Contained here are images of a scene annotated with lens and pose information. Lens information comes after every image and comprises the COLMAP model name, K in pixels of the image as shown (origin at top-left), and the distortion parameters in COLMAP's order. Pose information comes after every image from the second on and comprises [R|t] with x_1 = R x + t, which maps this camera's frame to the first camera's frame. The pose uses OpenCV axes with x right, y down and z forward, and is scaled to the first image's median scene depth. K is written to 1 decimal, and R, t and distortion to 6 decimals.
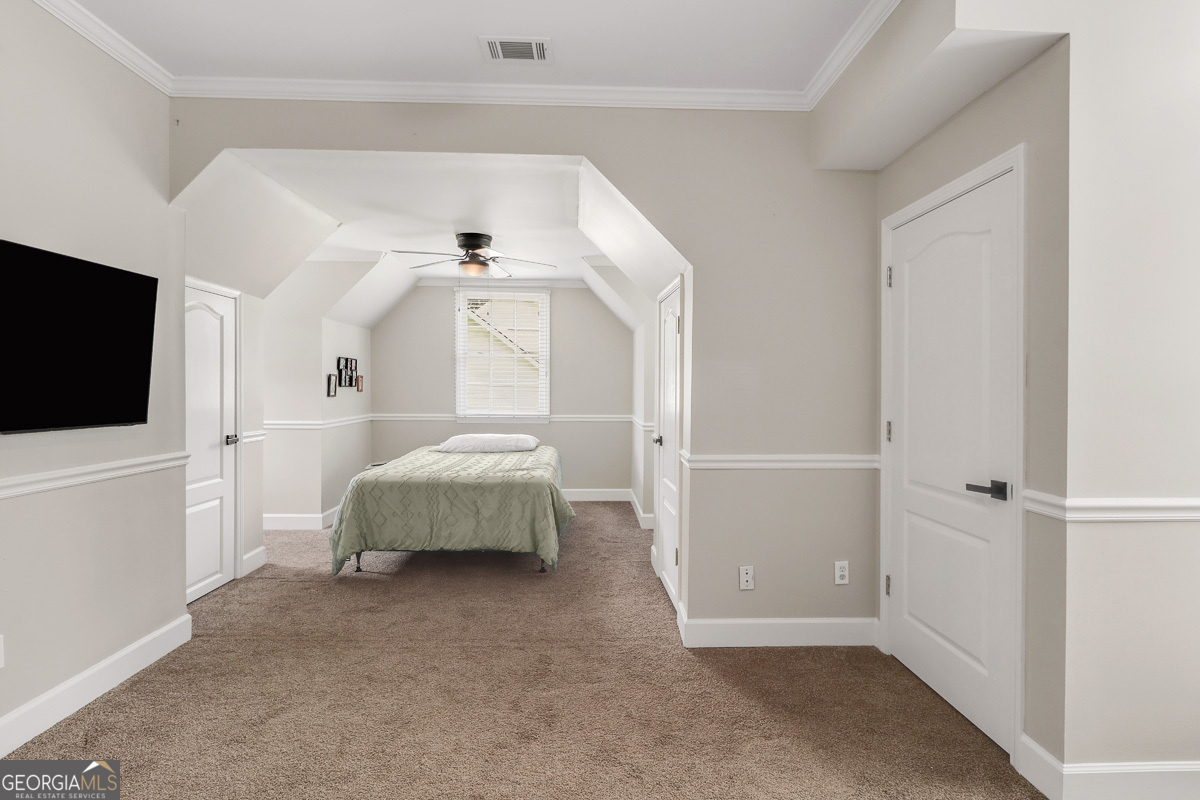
lens RADIAL K [[602.5, 0, 602.3], [0, 602.5, 386.8], [0, 0, 1]] dist [0.000279, -0.000081]
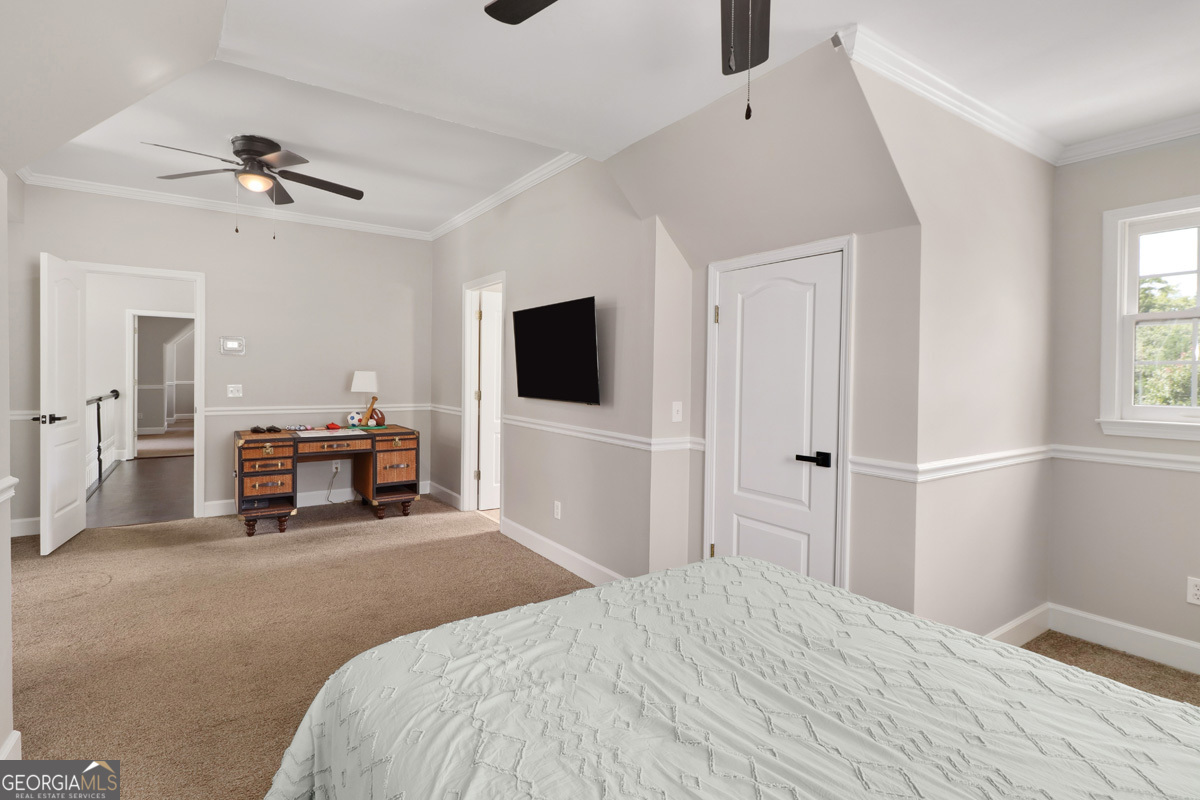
lens RADIAL K [[581.1, 0, 573.3], [0, 581.1, 379.2], [0, 0, 1]] dist [-0.000103, -0.000198]
pose [[-0.854978, -0.002246, -0.518660, -0.026074], [-0.009679, 0.999886, 0.011625, -0.008708], [0.518574, 0.014959, -0.854902, 1.387446]]
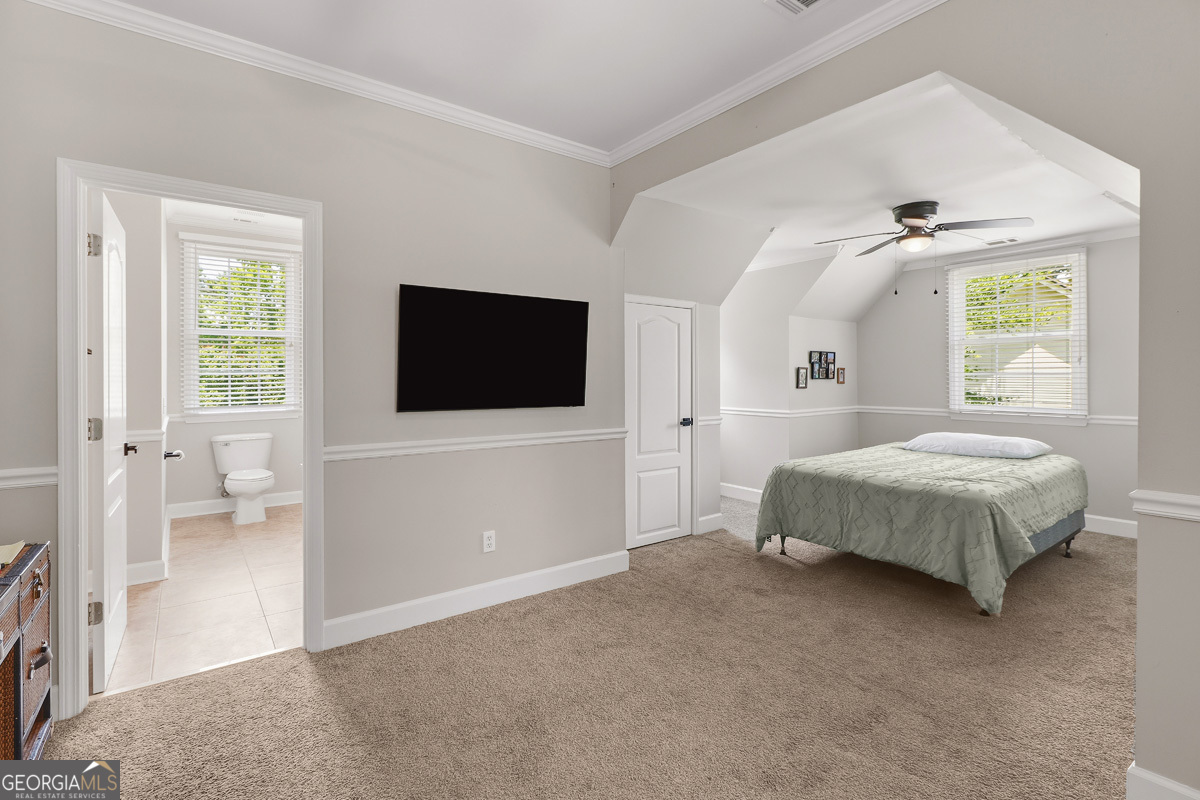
lens RADIAL K [[554.4, 0, 599.8], [0, 554.4, 375.7], [0, 0, 1]] dist [0.000497, -0.000416]
pose [[0.572138, -0.012344, -0.820065, 0.217245], [0.006583, 0.999924, -0.010458, 0.002795], [0.820131, 0.000585, 0.572175, 0.190306]]
